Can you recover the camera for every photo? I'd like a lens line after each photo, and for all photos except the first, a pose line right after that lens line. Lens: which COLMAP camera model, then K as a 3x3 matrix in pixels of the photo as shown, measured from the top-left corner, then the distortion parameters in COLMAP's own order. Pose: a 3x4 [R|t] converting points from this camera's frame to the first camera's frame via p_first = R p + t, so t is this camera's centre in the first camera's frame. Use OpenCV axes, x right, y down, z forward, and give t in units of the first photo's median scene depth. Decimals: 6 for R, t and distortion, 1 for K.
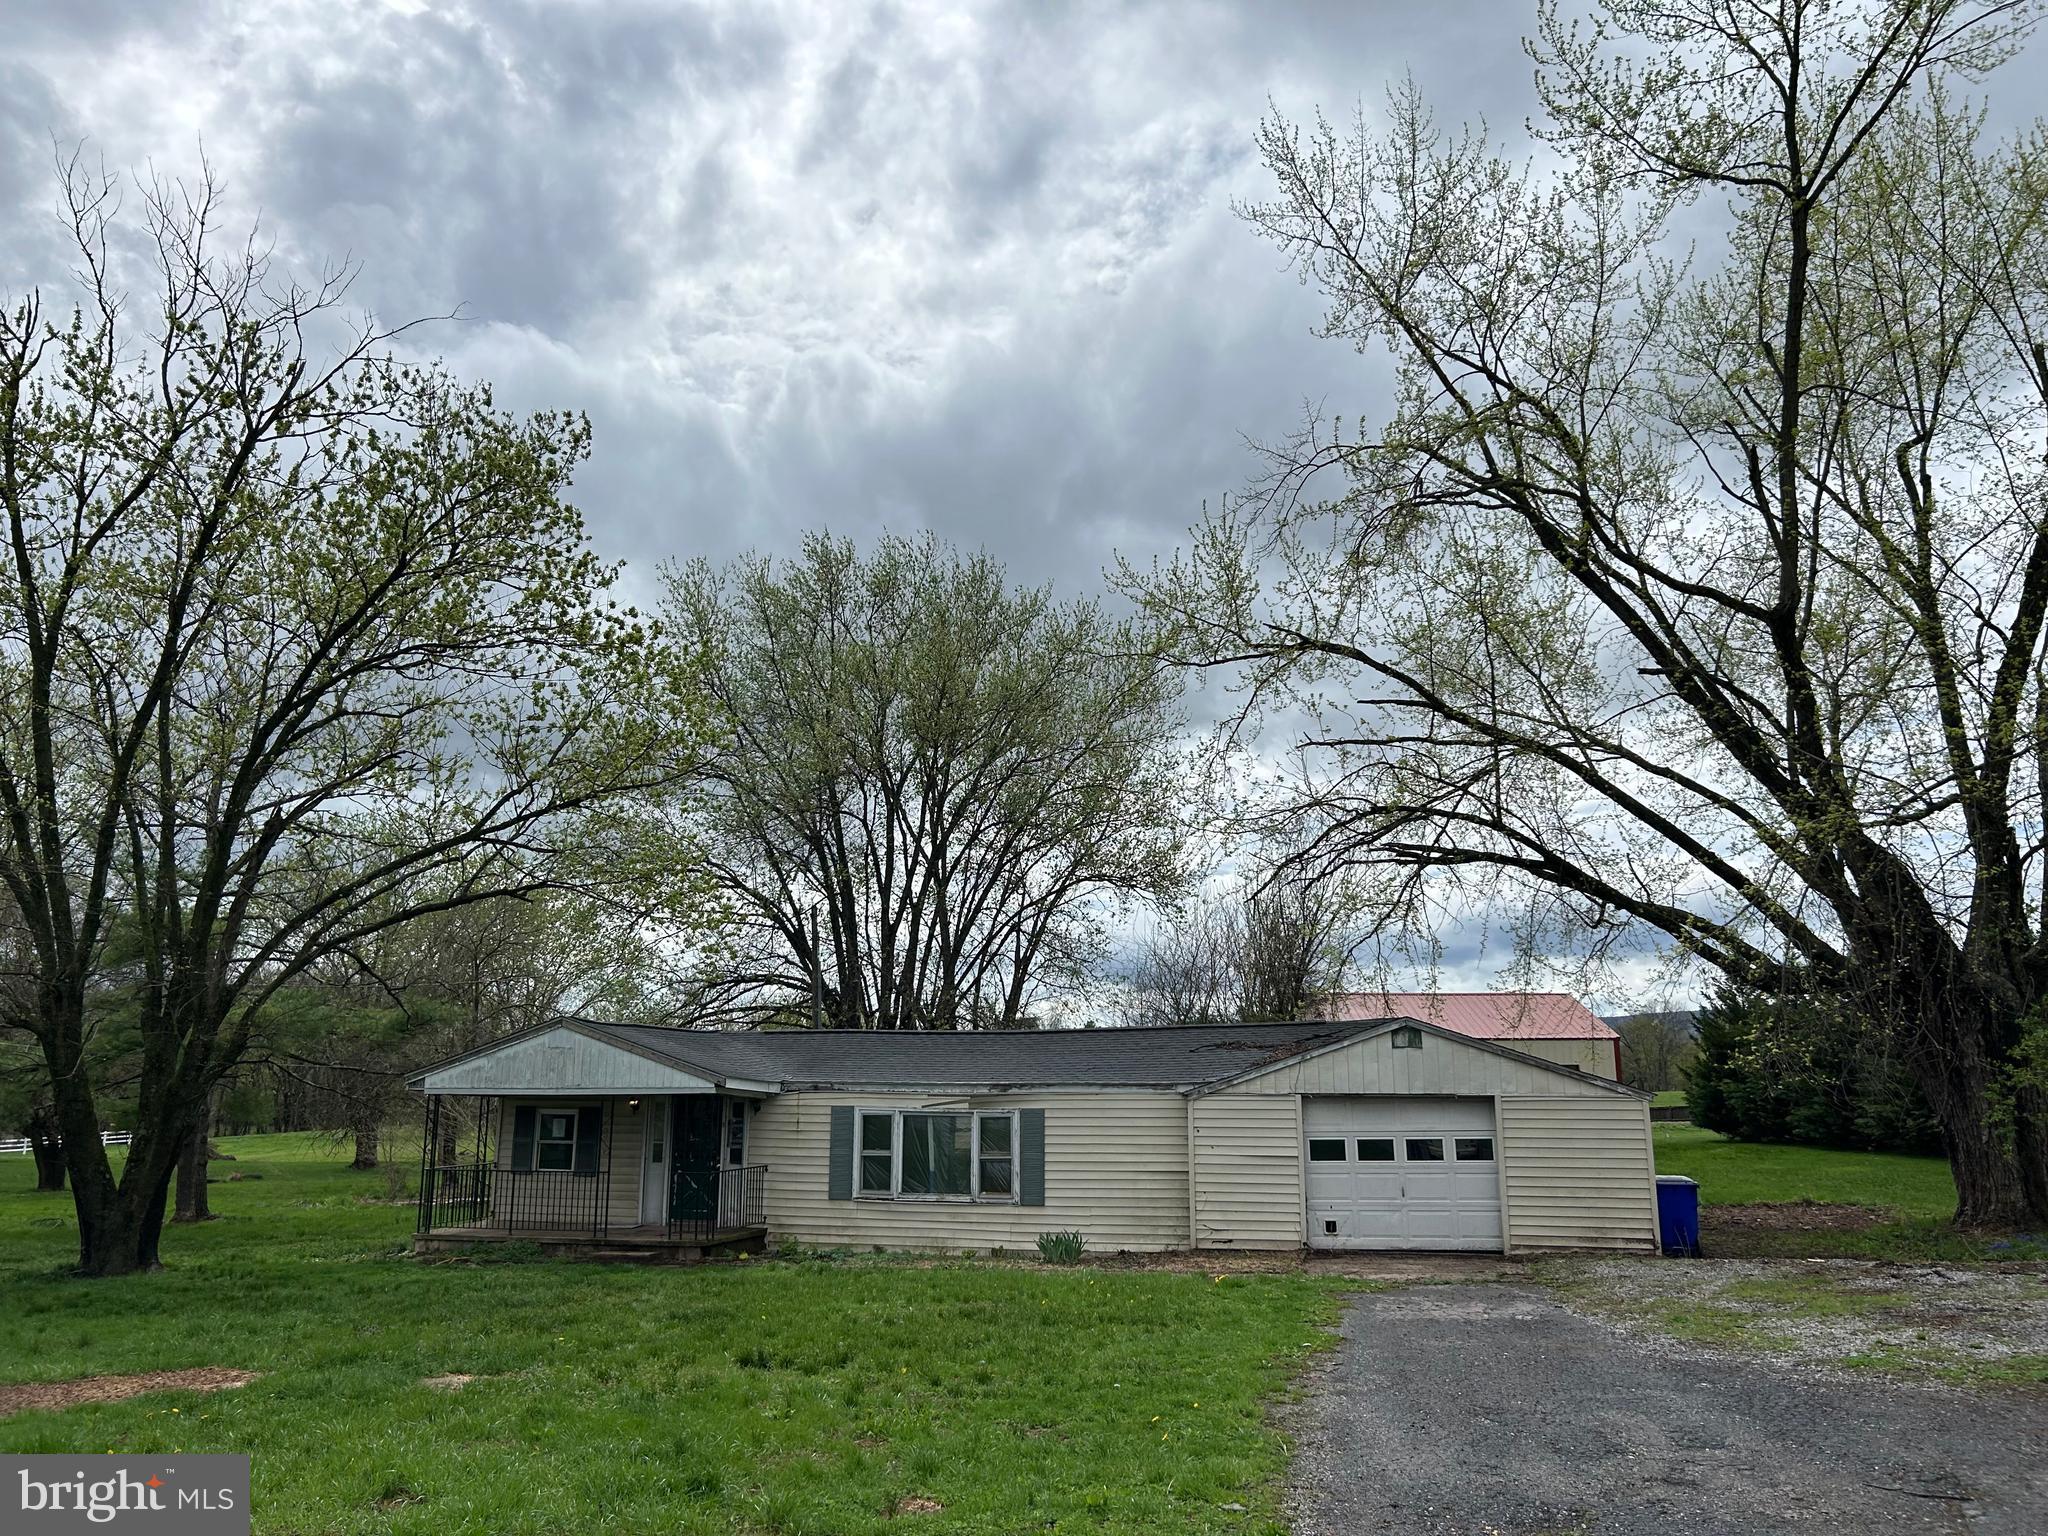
lens RADIAL K [[1518.7, 0, 1038.7], [0, 1518.7, 782.1], [0, 0, 1]] dist [0.032925, -0.029947]
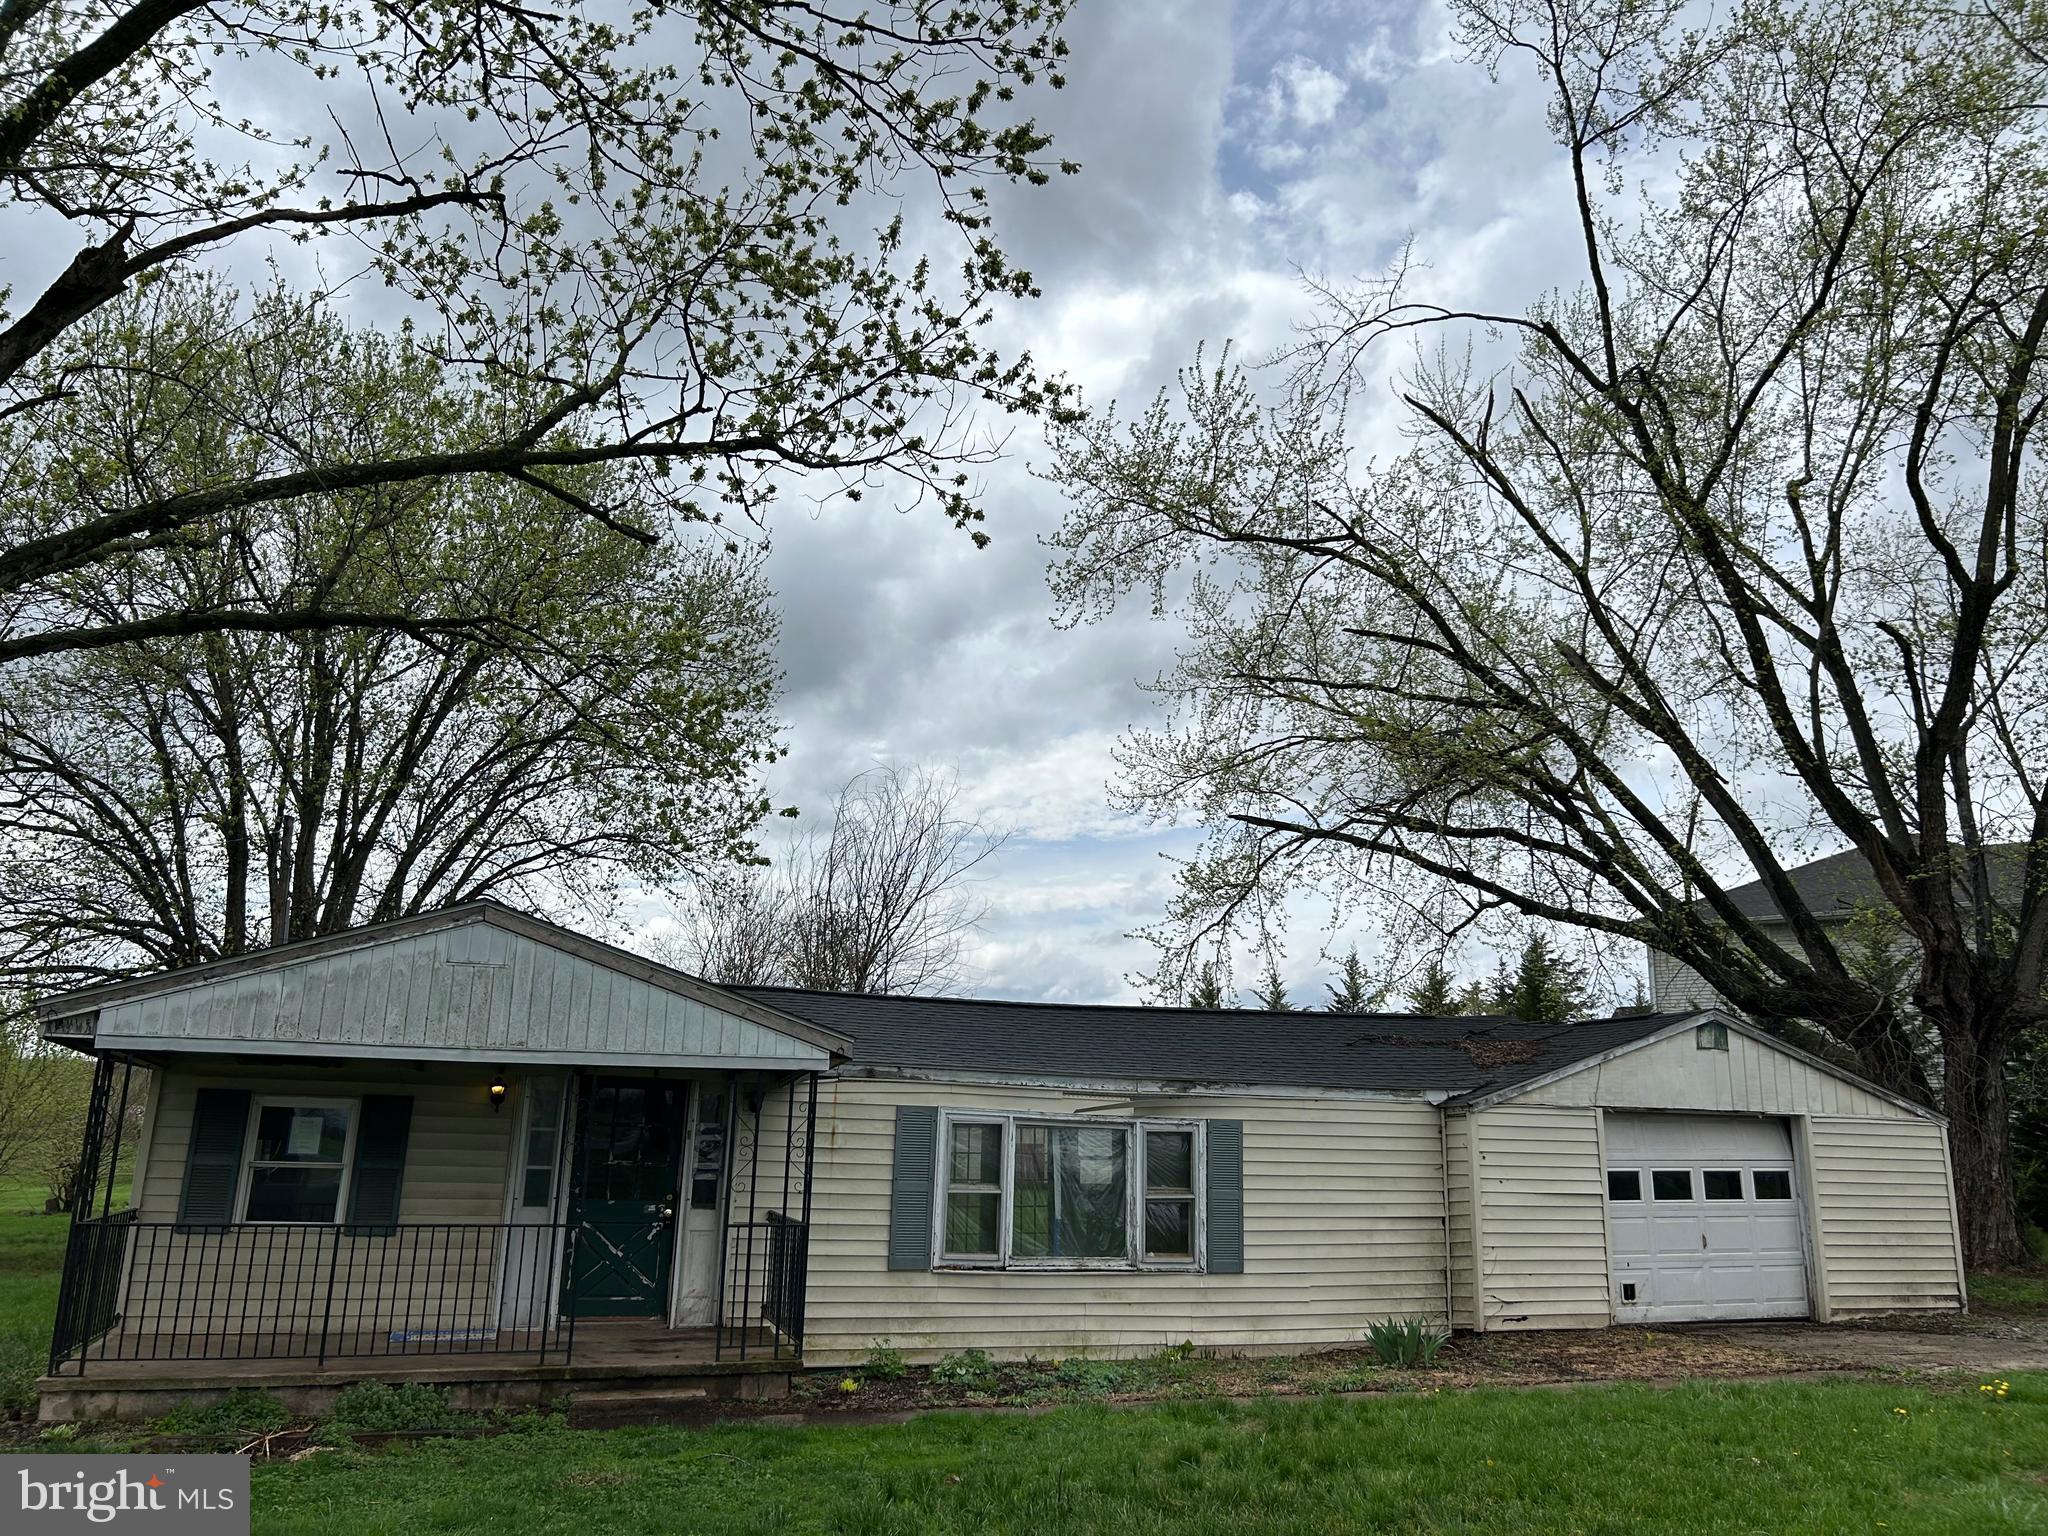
lens RADIAL K [[1518.7, 0, 1020.8], [0, 1518.7, 774.2], [0, 0, 1]] dist [0.032925, -0.029947]
pose [[0.833750, 0.147617, 0.532043, -0.430523], [-0.127809, 0.989025, -0.074122, 0.127595], [-0.537146, -0.006201, 0.843467, 0.499296]]
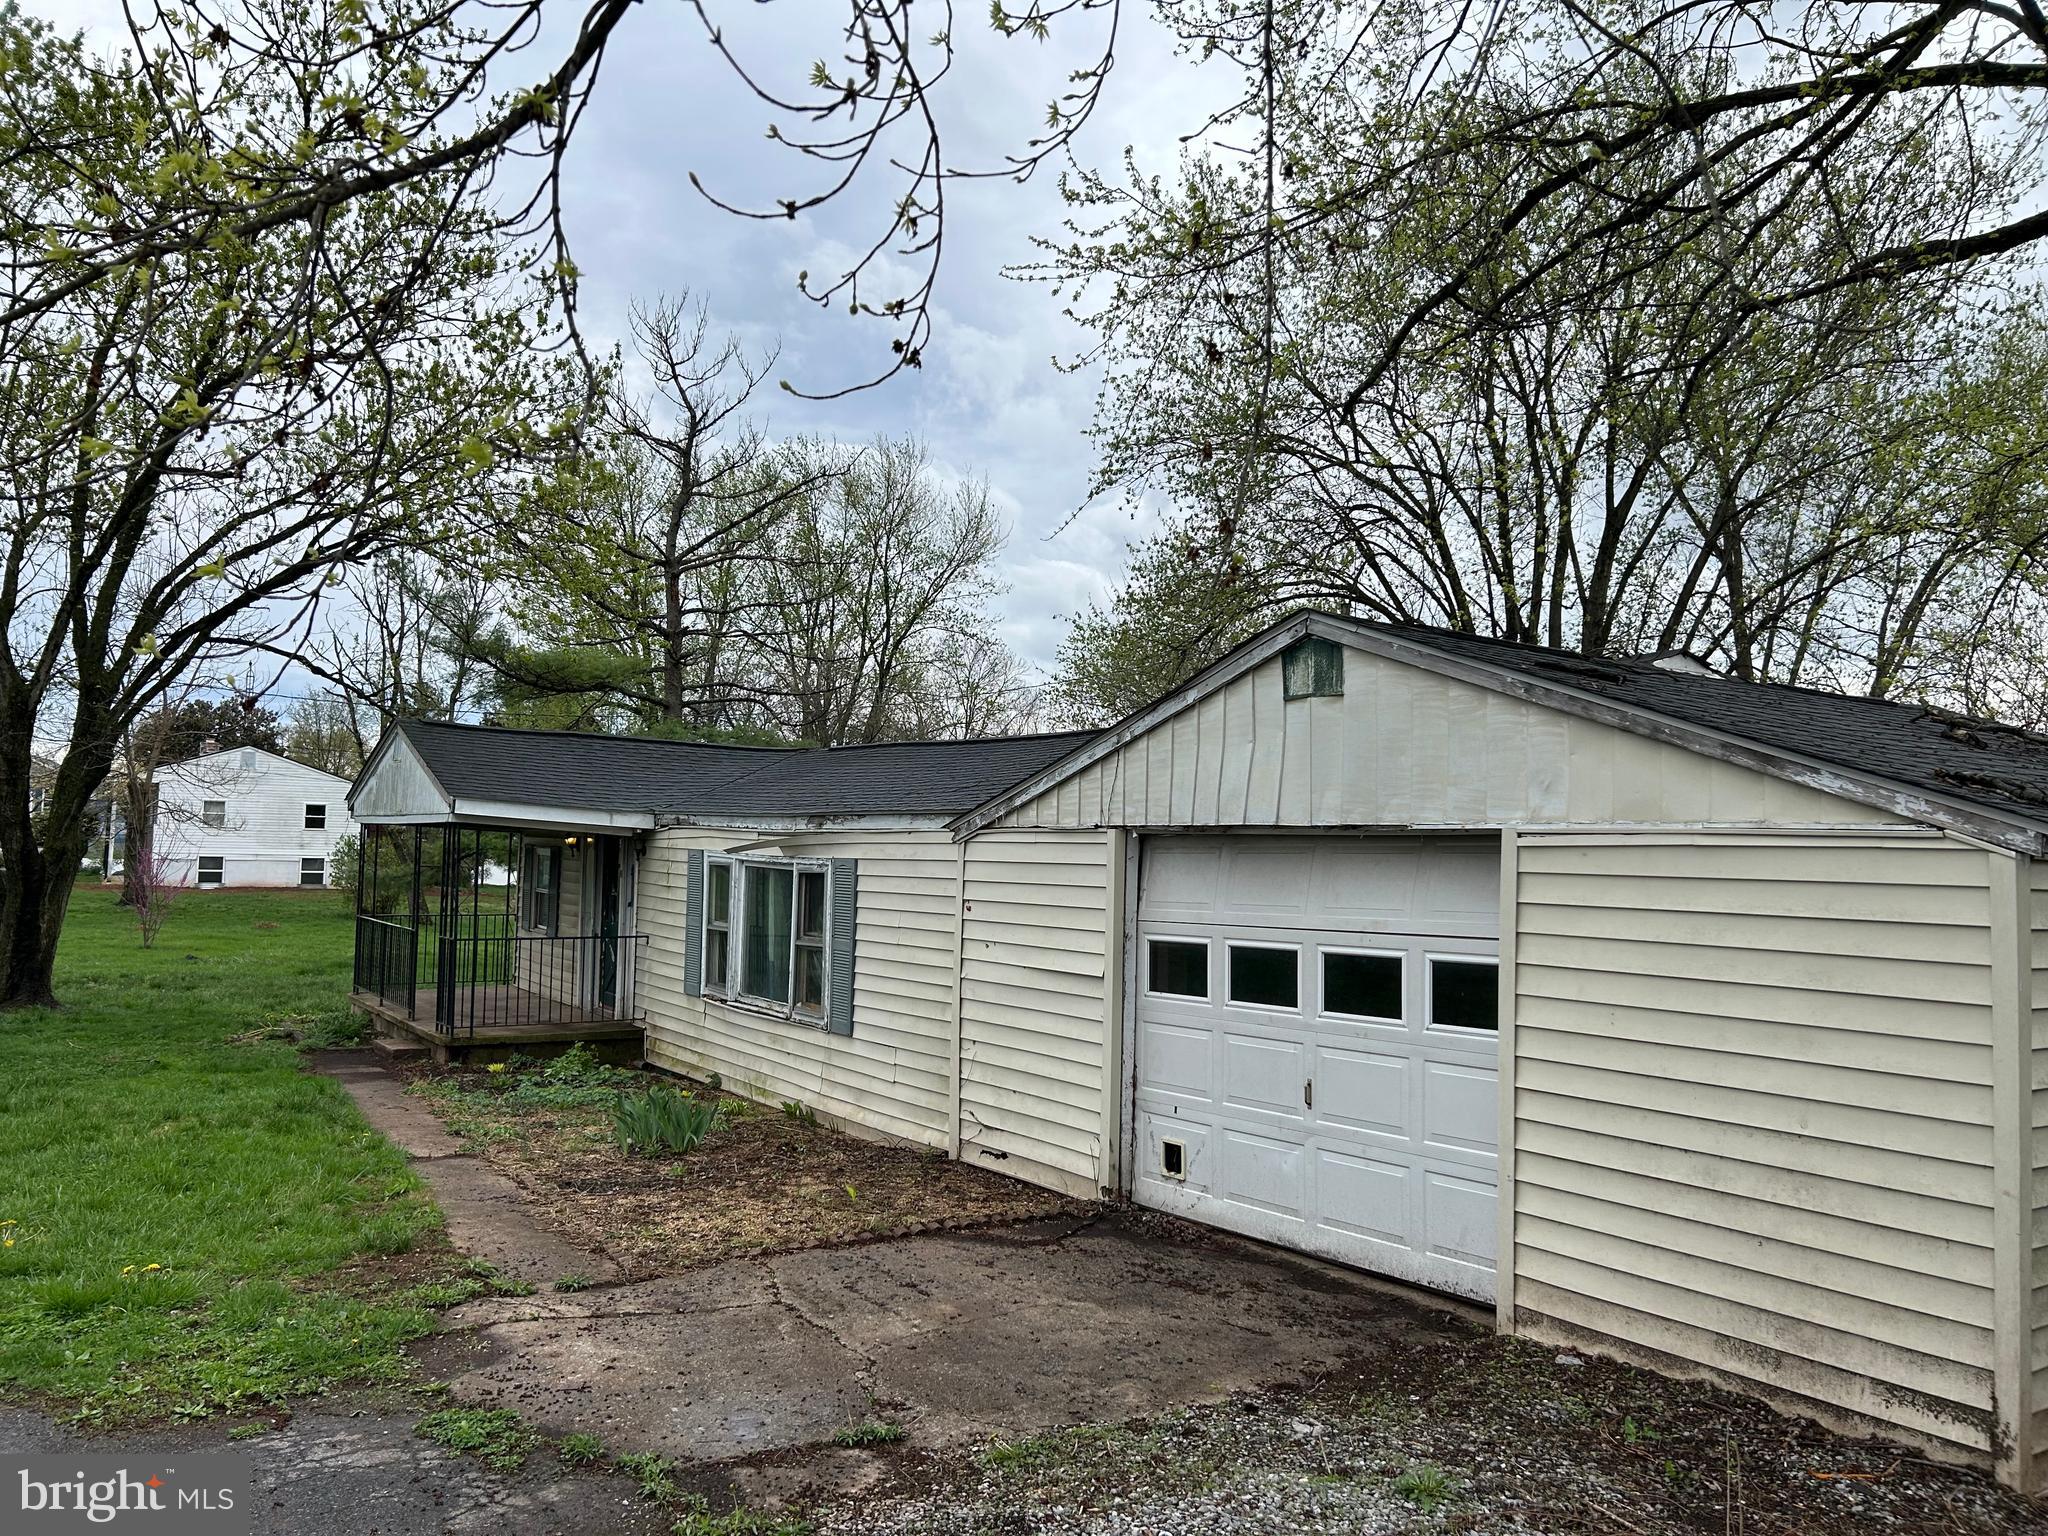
lens RADIAL K [[1518.7, 0, 1019.1], [0, 1518.7, 774.3], [0, 0, 1]] dist [0.032925, -0.029947]
pose [[0.755186, -0.014472, -0.655351, 0.385070], [0.099667, 0.990668, 0.092974, 0.139917], [0.647890, -0.135530, 0.749580, 0.634055]]
